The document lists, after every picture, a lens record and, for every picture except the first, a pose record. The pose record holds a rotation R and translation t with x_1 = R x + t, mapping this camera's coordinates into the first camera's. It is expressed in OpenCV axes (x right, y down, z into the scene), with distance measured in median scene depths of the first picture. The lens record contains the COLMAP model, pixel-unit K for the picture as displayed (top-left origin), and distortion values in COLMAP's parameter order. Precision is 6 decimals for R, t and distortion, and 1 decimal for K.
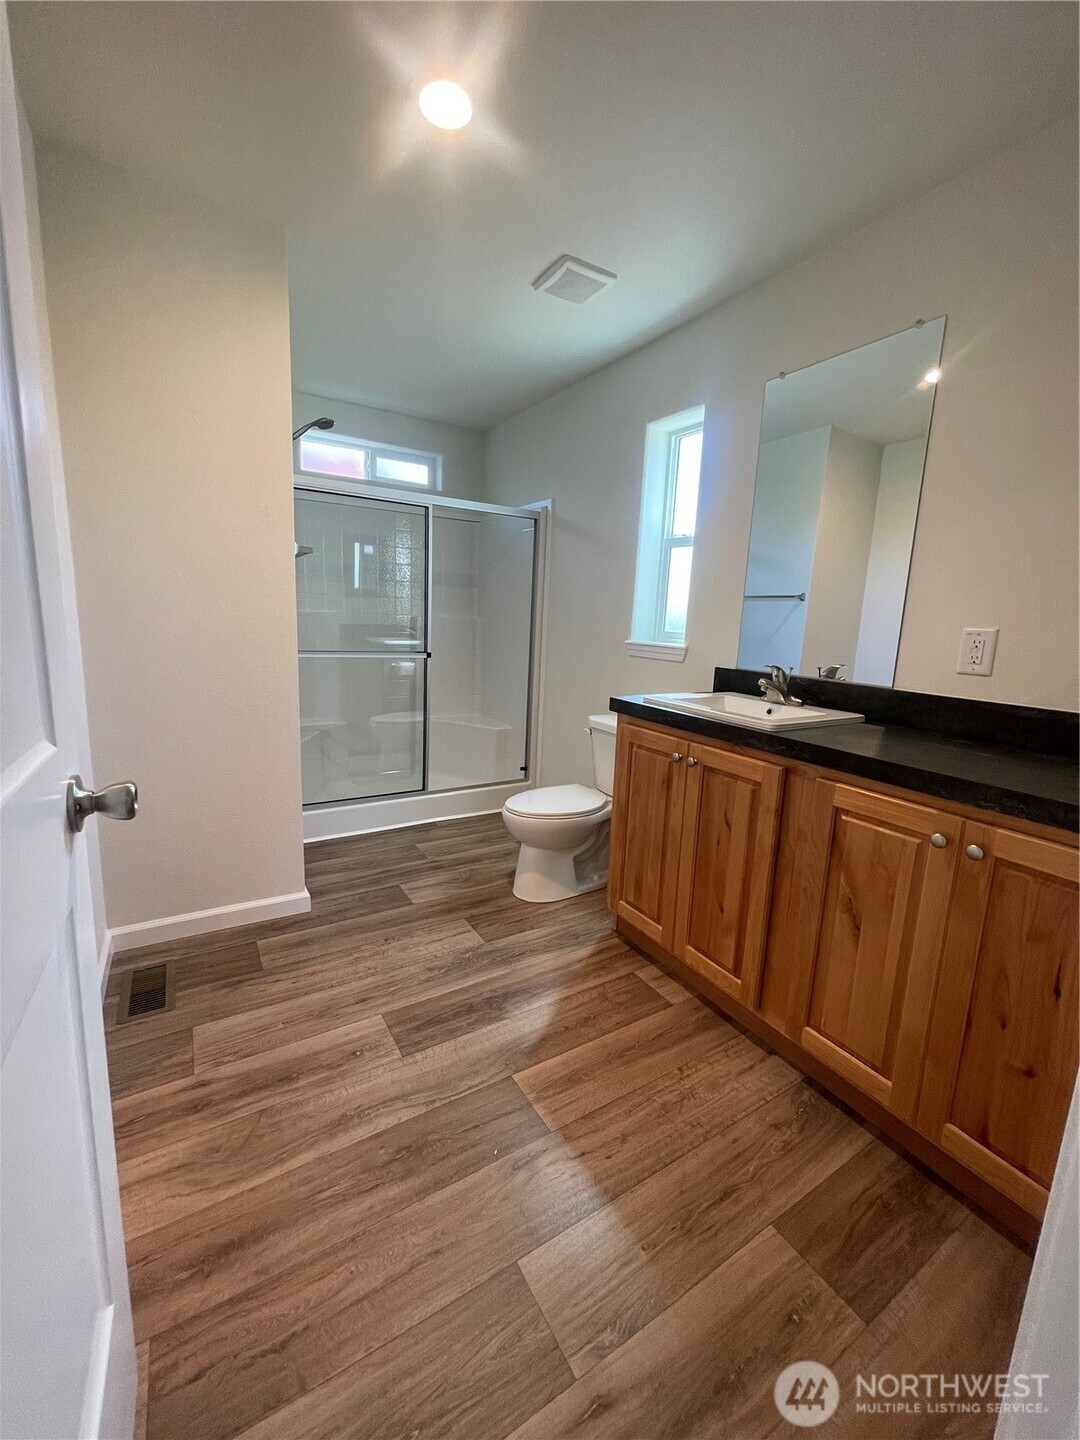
lens RADIAL K [[583.1, 0, 544.8], [0, 583.1, 712.6], [0, 0, 1]] dist [0.002701, 0.000461]
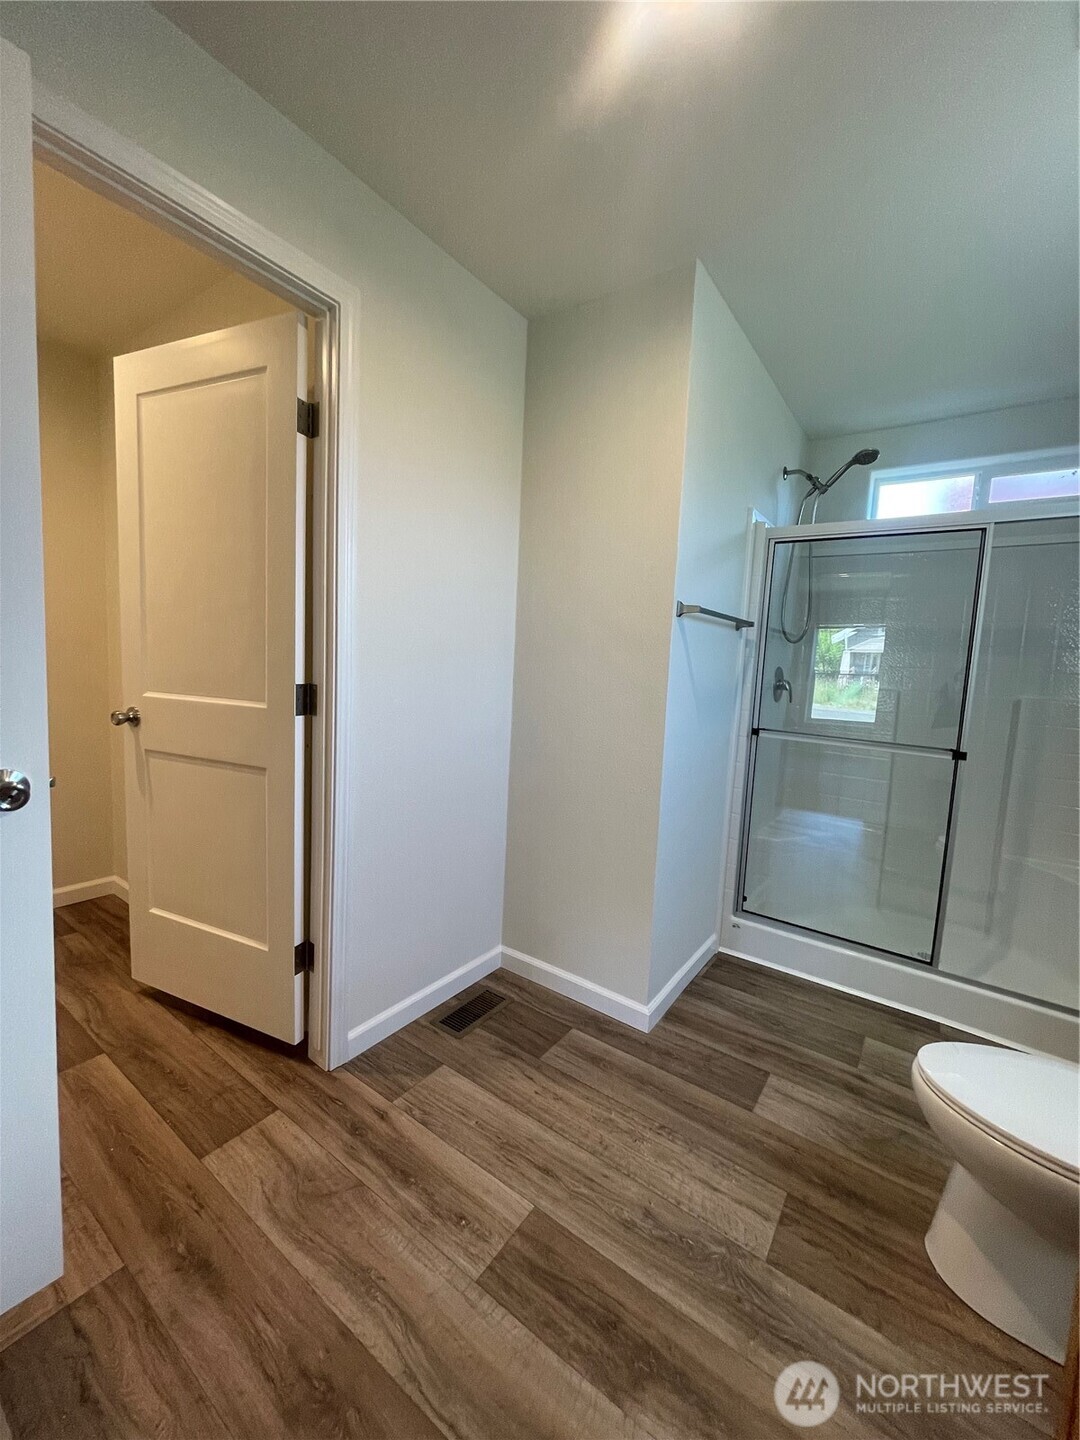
lens RADIAL K [[575.2, 0, 541.2], [0, 575.2, 715.0], [0, 0, 1]] dist [0.002970, -0.000031]
pose [[0.381960, 0.055088, -0.922535, 0.358099], [-0.179547, 0.983626, -0.015602, -0.088959], [0.906570, 0.171598, 0.385597, 0.598648]]
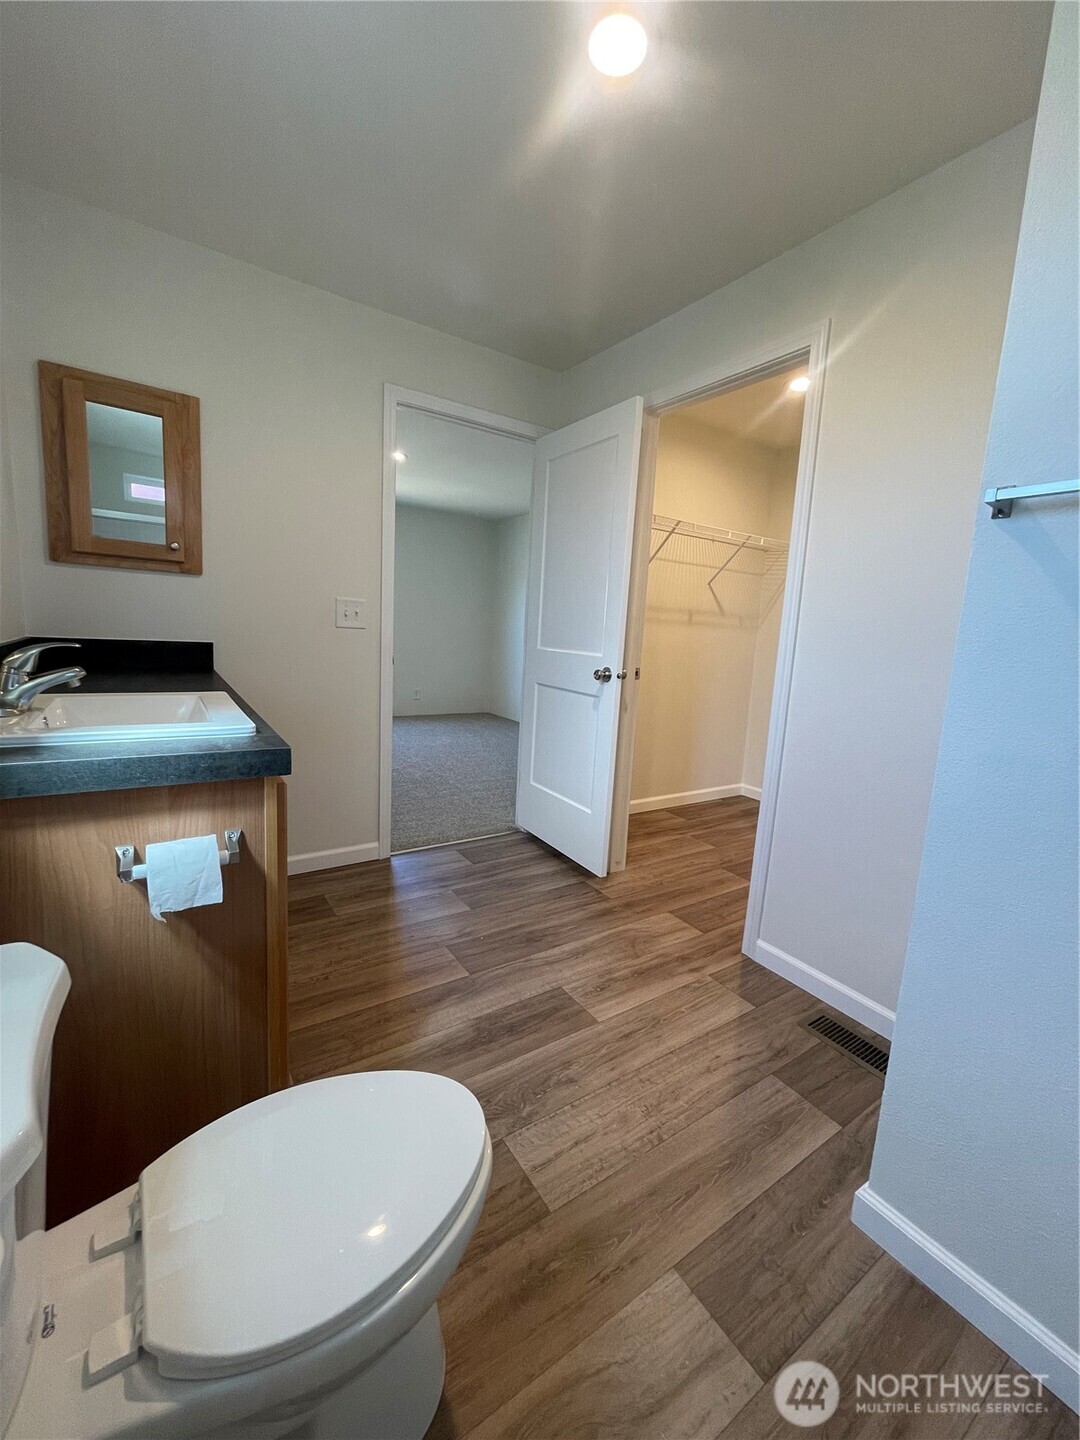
lens RADIAL K [[583.1, 0, 544.8], [0, 583.1, 712.6], [0, 0, 1]] dist [0.002701, 0.000461]
pose [[-0.993980, -0.097380, -0.050208, -0.084477], [-0.108107, 0.946153, 0.305135, -0.268854], [0.017791, 0.308726, -0.950985, 1.733309]]
